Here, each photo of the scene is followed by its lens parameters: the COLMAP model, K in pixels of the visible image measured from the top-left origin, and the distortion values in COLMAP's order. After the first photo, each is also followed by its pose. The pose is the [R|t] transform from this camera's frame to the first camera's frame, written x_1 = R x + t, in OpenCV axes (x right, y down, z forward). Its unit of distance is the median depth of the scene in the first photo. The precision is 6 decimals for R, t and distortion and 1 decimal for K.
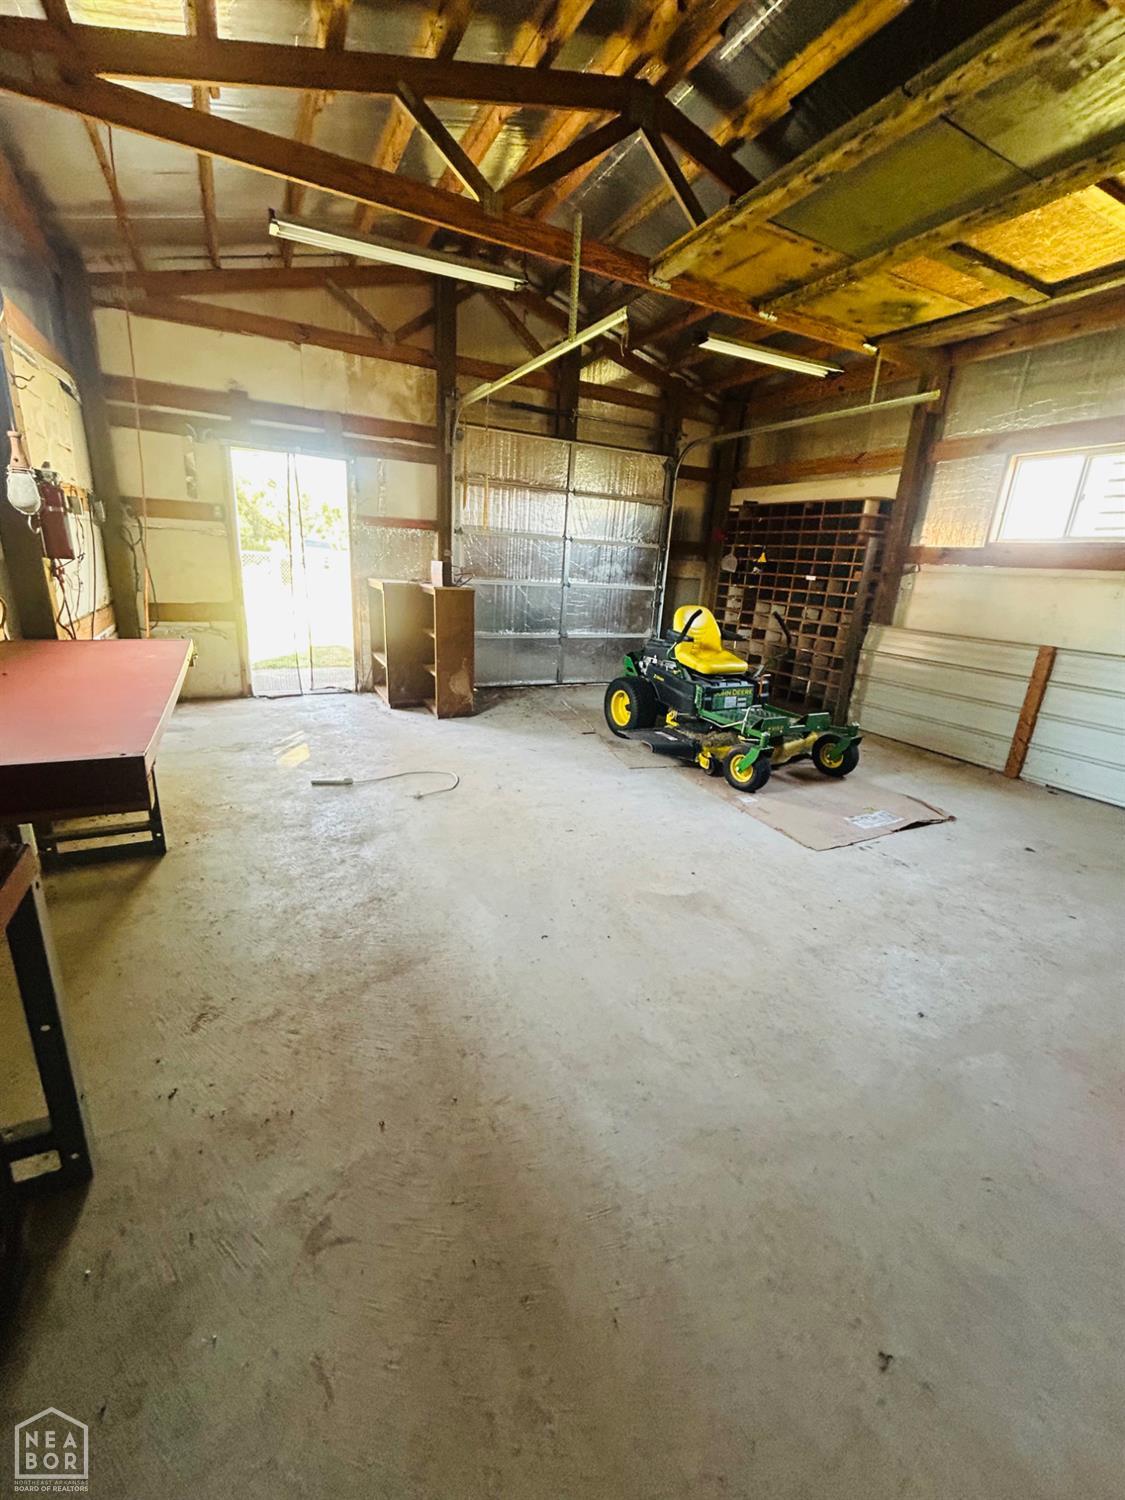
lens RADIAL K [[613.5, 0, 561.9], [0, 613.5, 750.2], [0, 0, 1]] dist [0.003209, -0.000313]
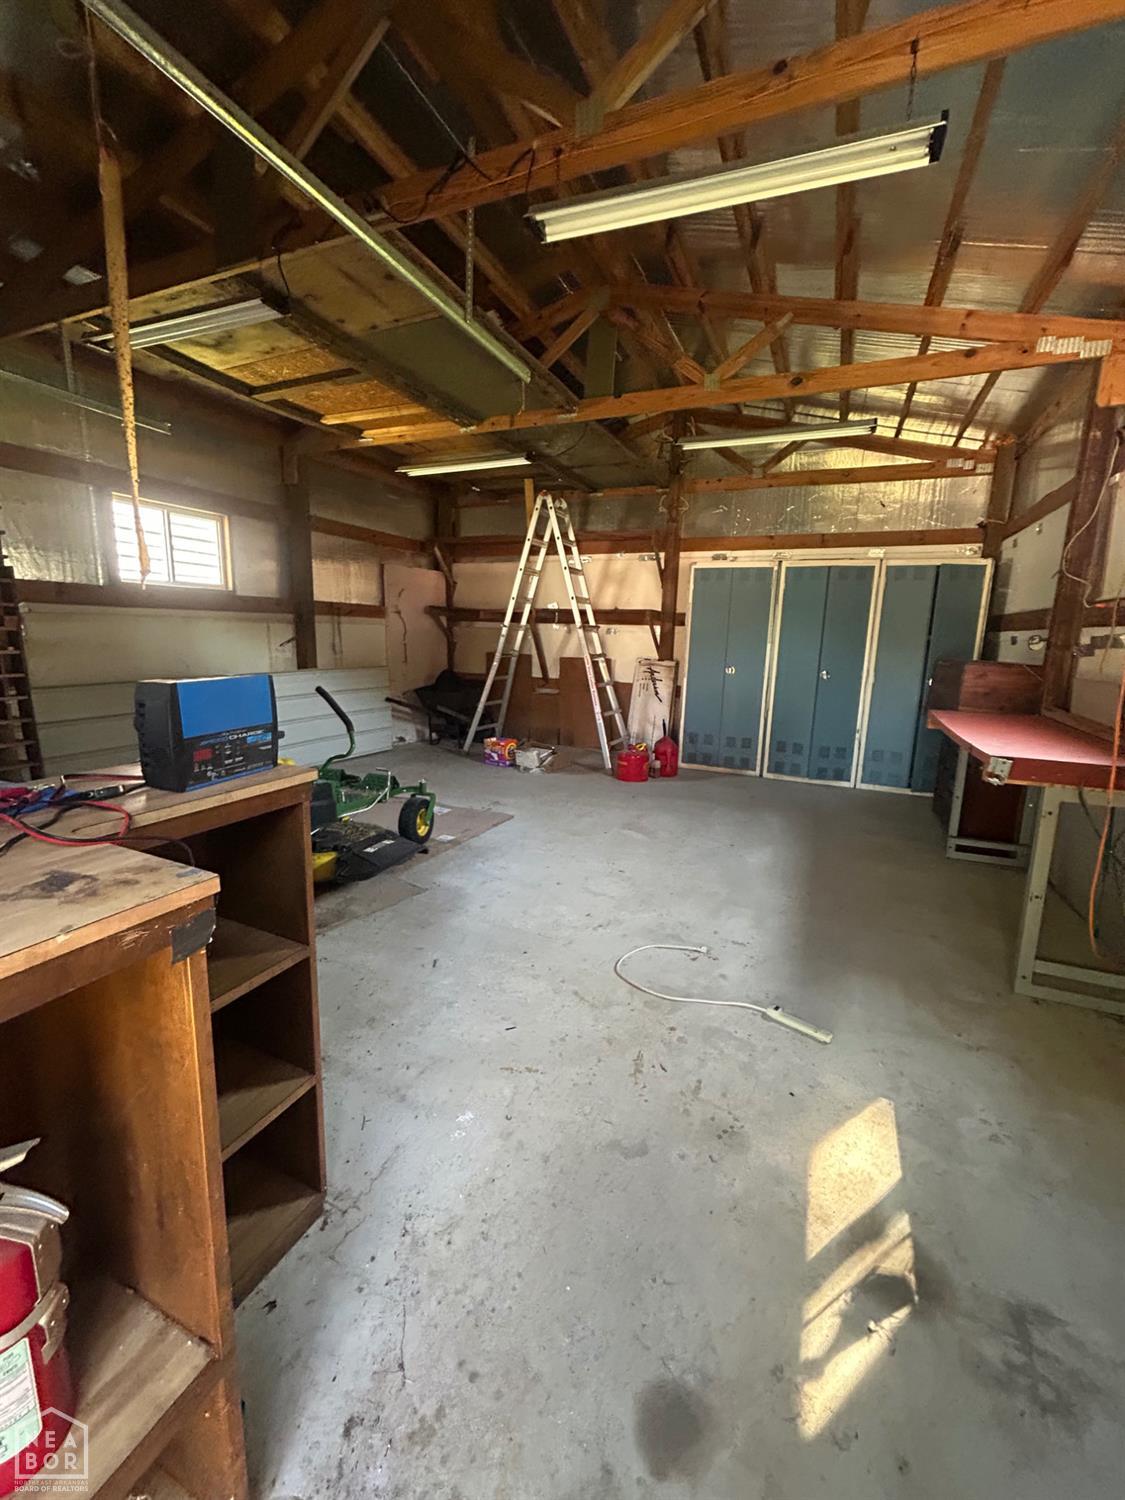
lens RADIAL K [[613.5, 0, 564.0], [0, 613.5, 746.2], [0, 0, 1]] dist [0.003209, -0.000313]
pose [[-0.638712, -0.213072, 0.739356, -0.600429], [0.168336, 0.898922, 0.404478, -0.469075], [-0.750806, 0.382805, -0.538284, 1.359078]]
